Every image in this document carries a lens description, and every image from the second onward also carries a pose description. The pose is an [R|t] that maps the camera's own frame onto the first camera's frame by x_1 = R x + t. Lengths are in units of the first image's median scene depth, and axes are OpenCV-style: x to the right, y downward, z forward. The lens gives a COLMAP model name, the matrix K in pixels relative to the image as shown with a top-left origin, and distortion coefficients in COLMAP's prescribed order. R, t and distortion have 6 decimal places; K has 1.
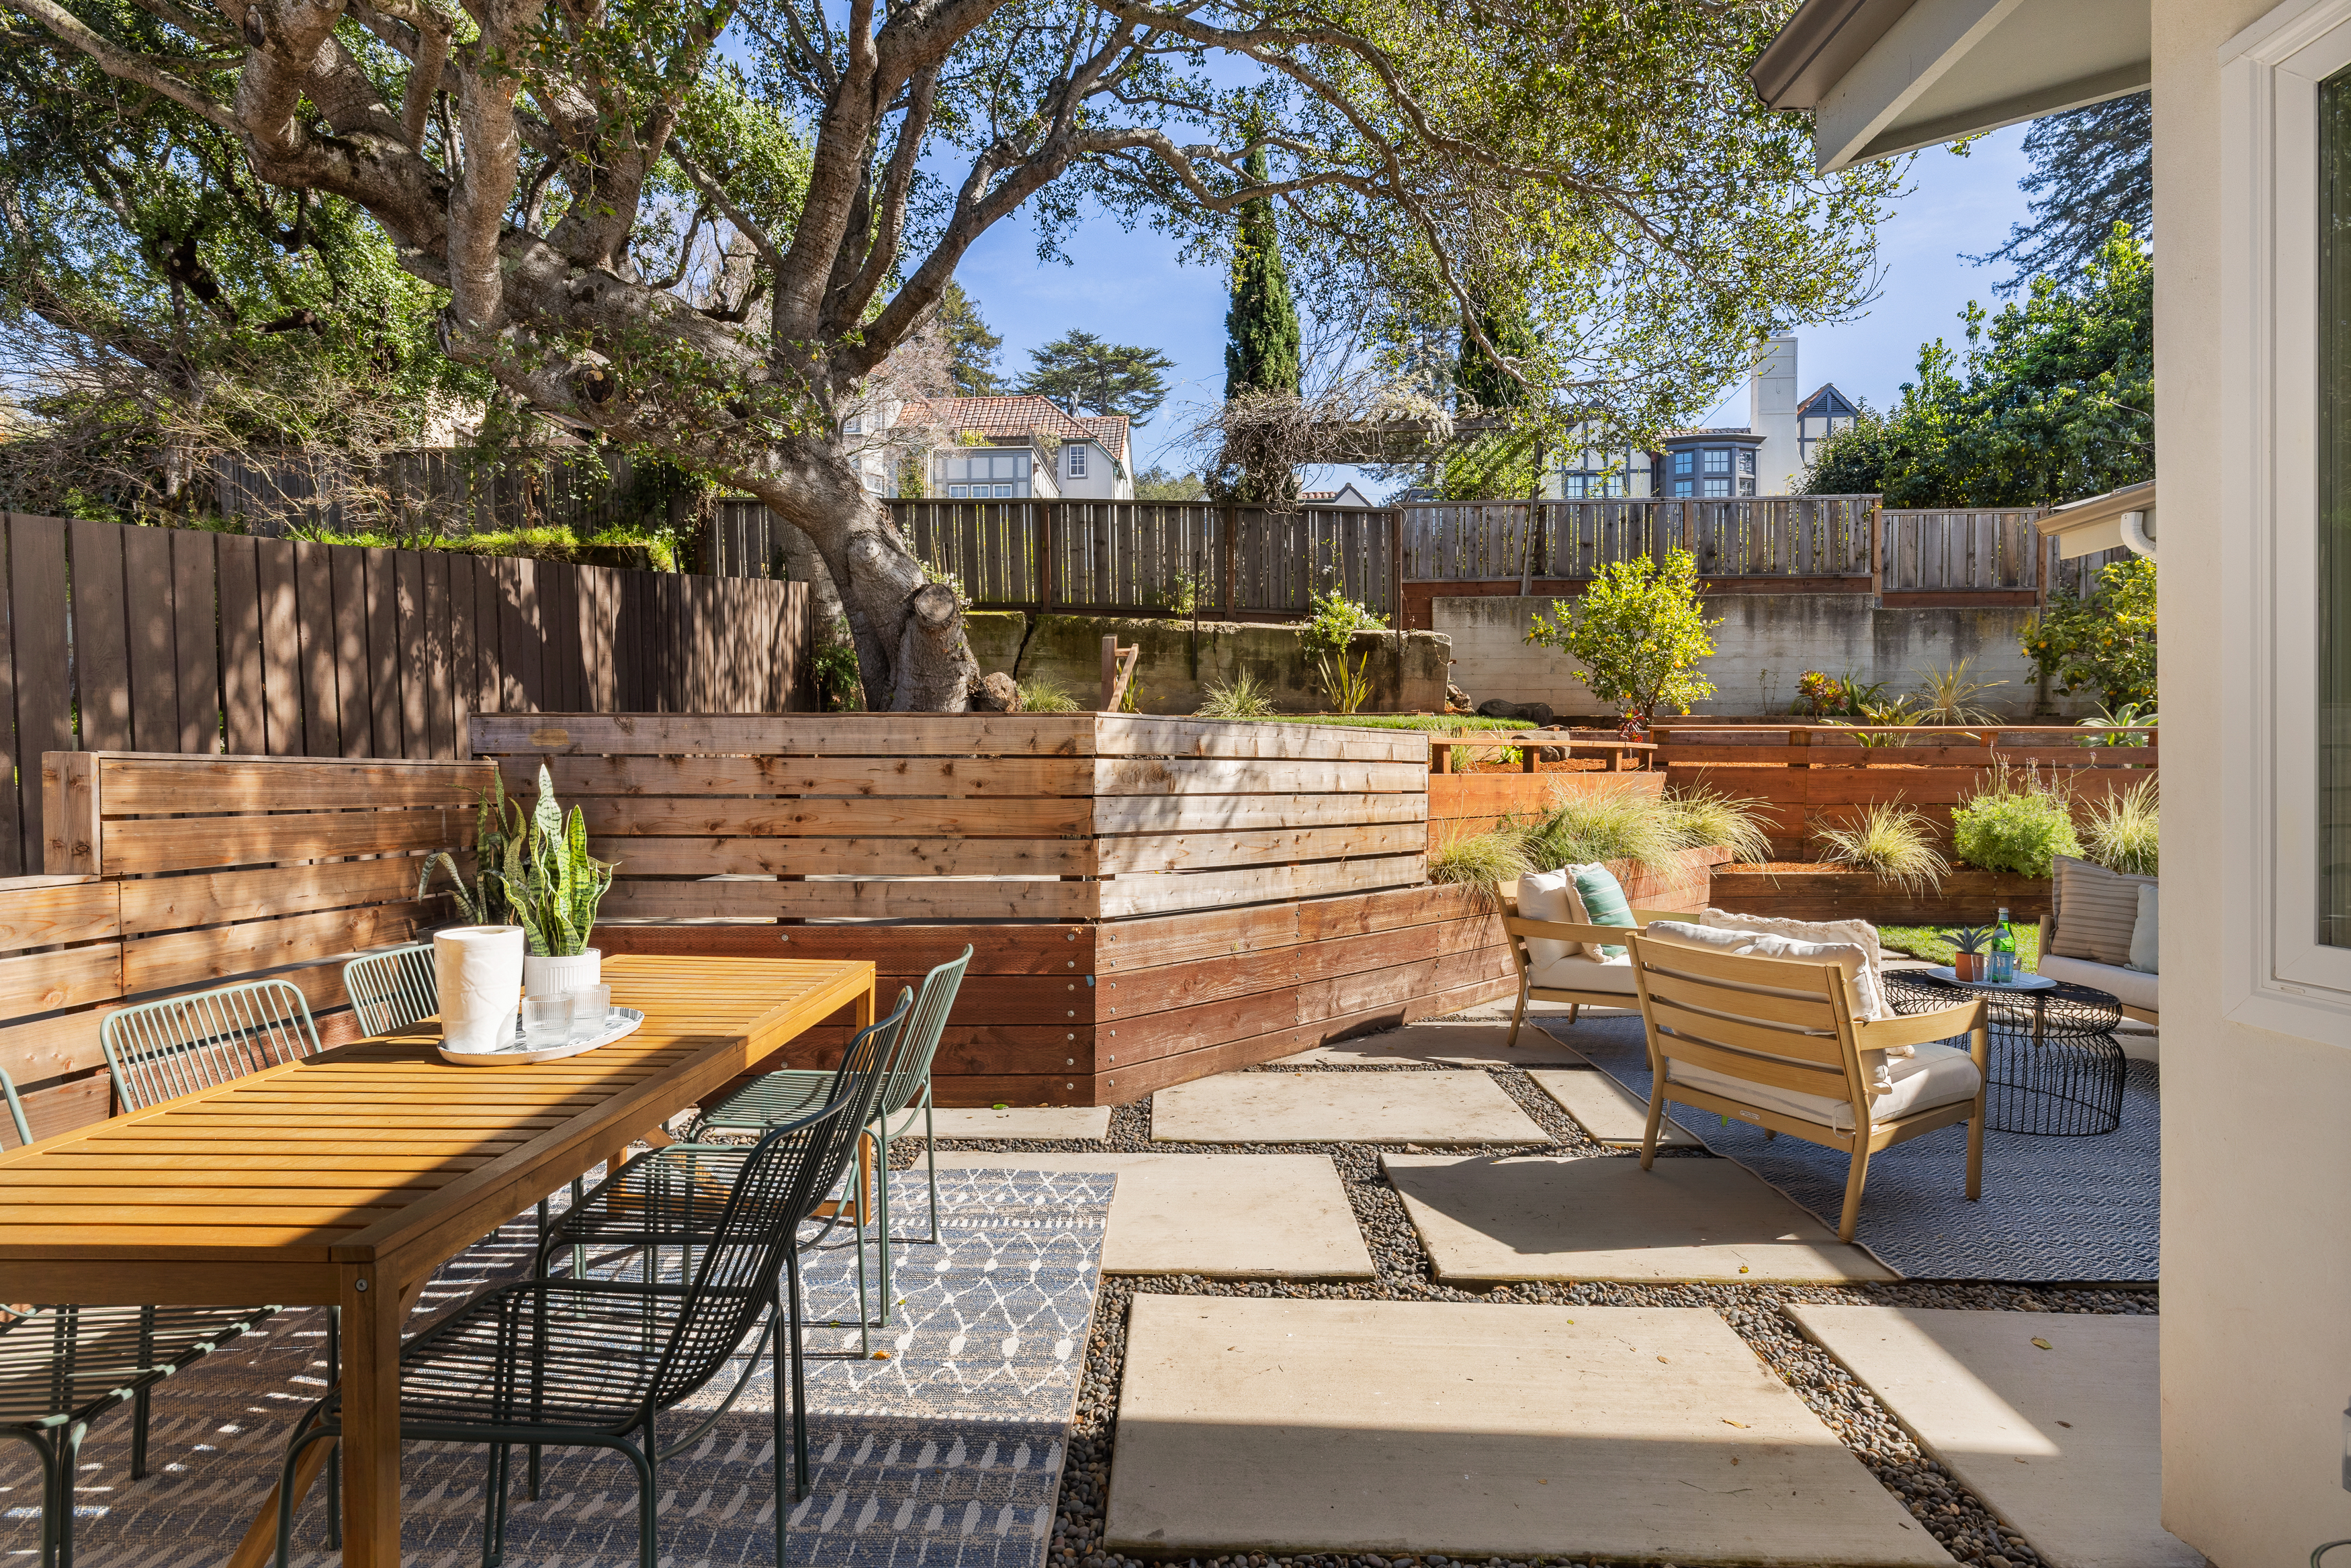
lens RADIAL K [[1140.7, 0, 1172.5], [0, 1140.7, 789.3], [0, 0, 1]] dist [-0.002329, 0.000789]
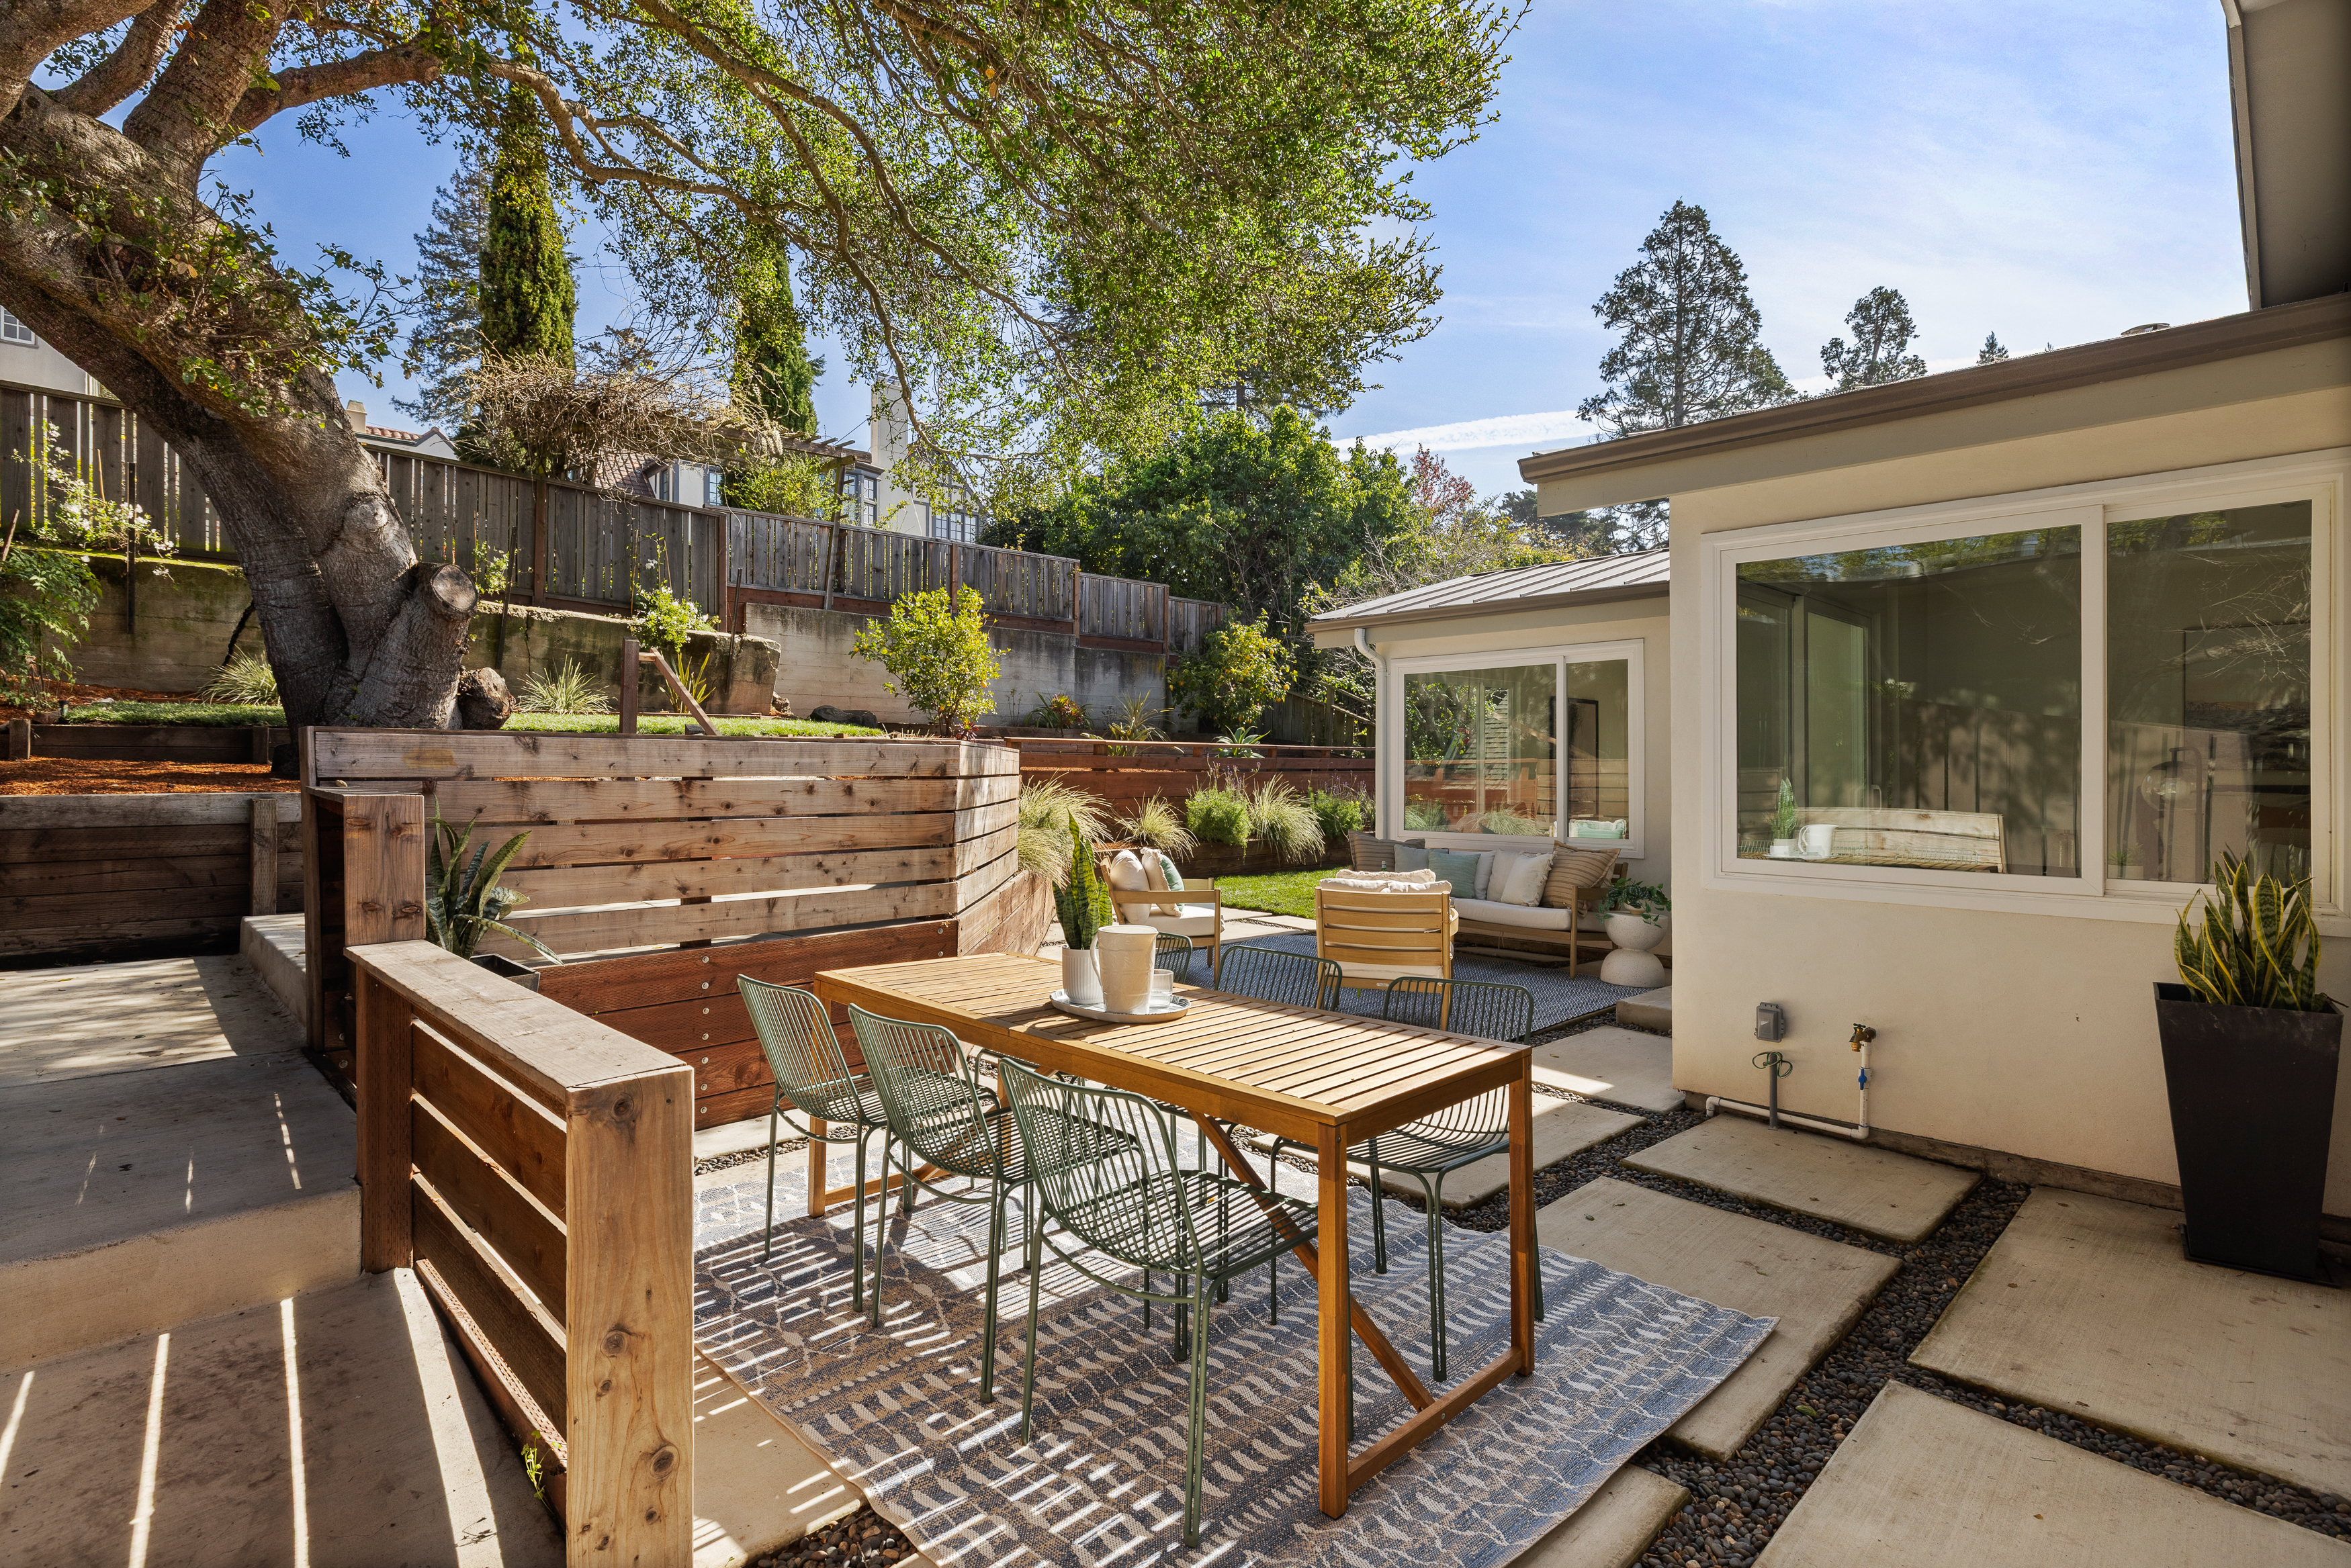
lens RADIAL K [[1140.7, 0, 1179.0], [0, 1140.7, 772.3], [0, 0, 1]] dist [-0.002329, 0.000789]
pose [[0.697692, -0.001444, 0.716396, -0.255689], [0.005524, 0.999979, -0.003364, -0.009602], [-0.716377, 0.006304, 0.697685, 0.000453]]
